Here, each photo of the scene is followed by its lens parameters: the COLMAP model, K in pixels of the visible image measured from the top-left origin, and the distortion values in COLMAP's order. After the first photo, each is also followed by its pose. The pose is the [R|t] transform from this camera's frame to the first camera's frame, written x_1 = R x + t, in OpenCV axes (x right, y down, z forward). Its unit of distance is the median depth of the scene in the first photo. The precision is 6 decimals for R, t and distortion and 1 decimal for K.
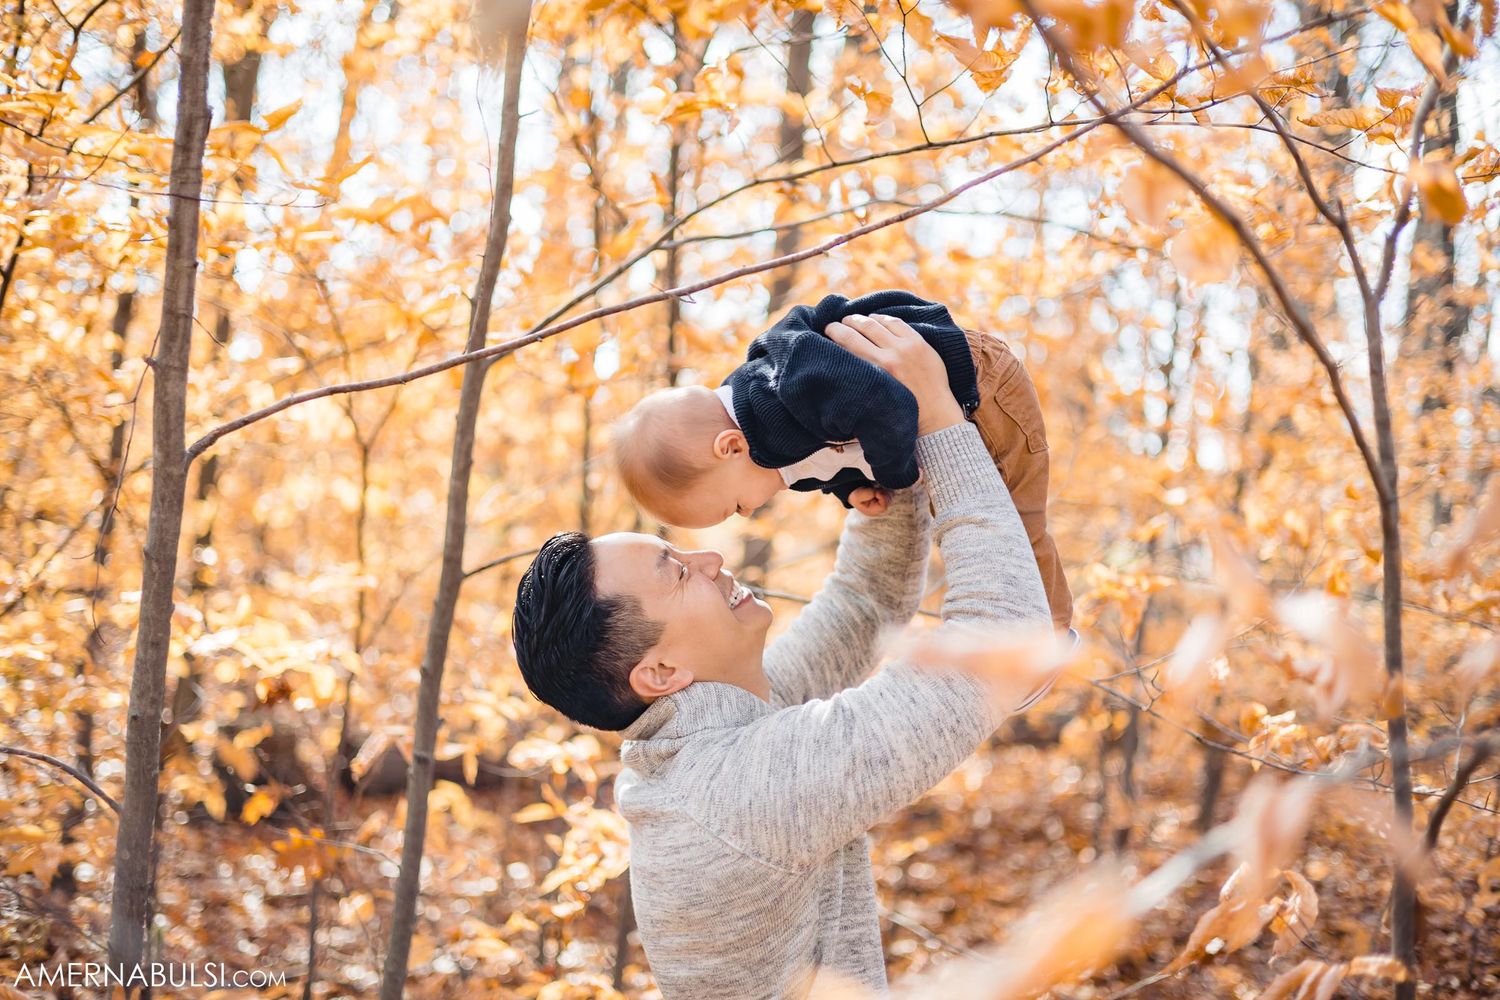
lens RADIAL K [[2167.1, 0, 754.9], [0, 2167.1, 502.4], [0, 0, 1]] dist [0.066263, 0.000000]
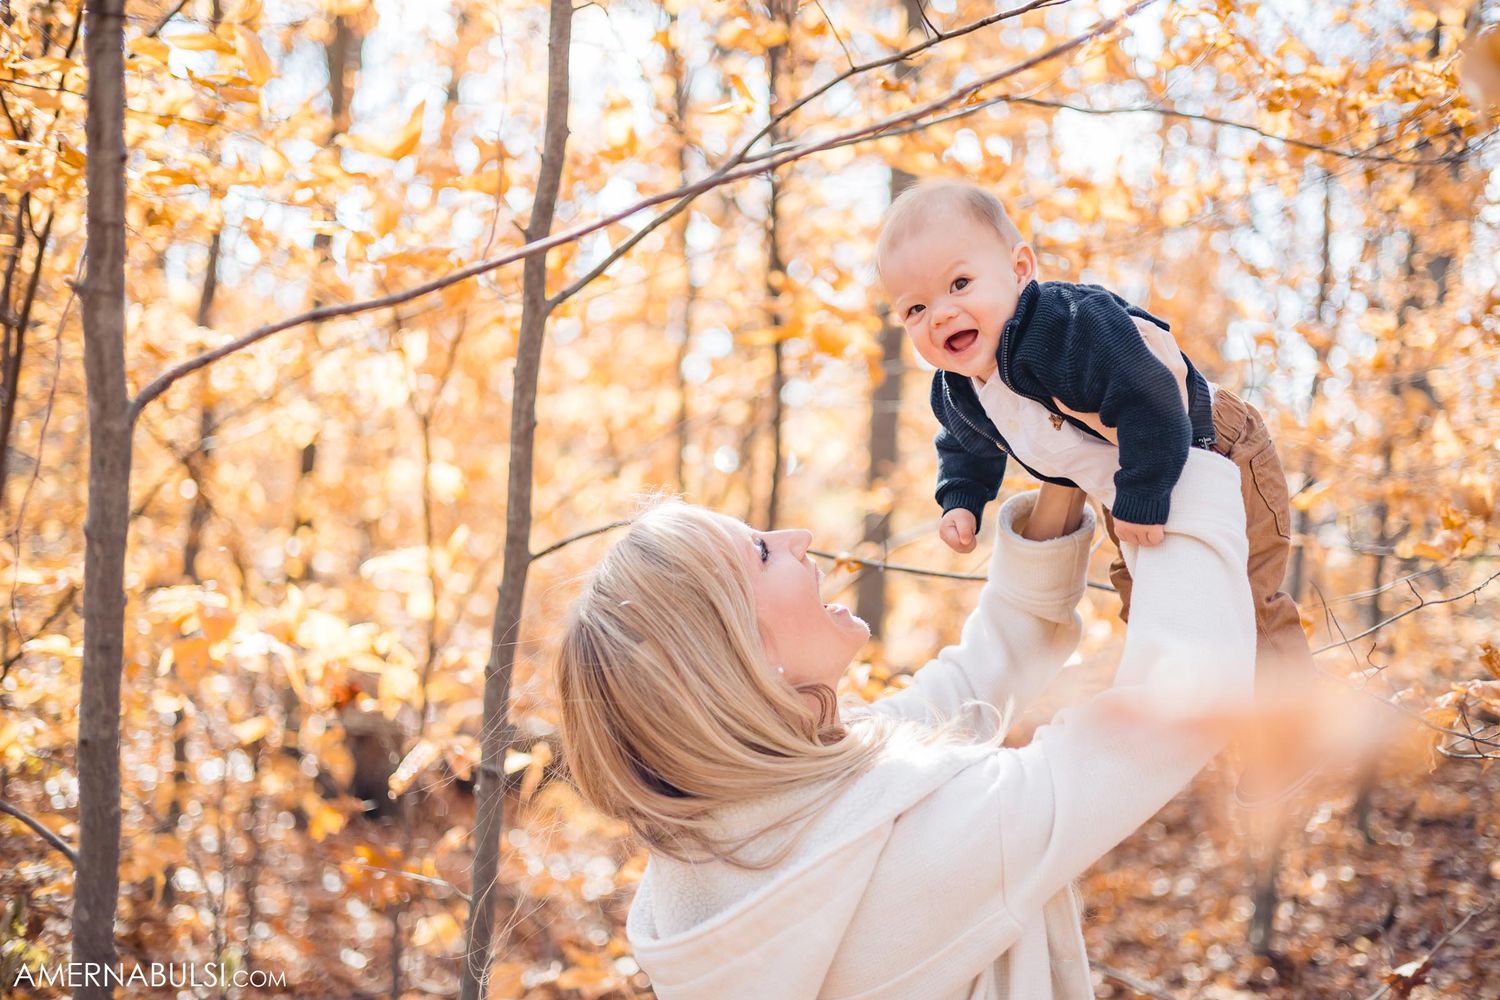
lens RADIAL K [[2167.1, 0, 737.5], [0, 2167.1, 499.4], [0, 0, 1]] dist [0.066263, 0.000000]
pose [[0.997675, -0.024095, -0.063752, 0.003417], [0.024382, 0.999696, 0.003727, 0.007116], [0.063642, -0.005272, 0.997959, 0.114589]]
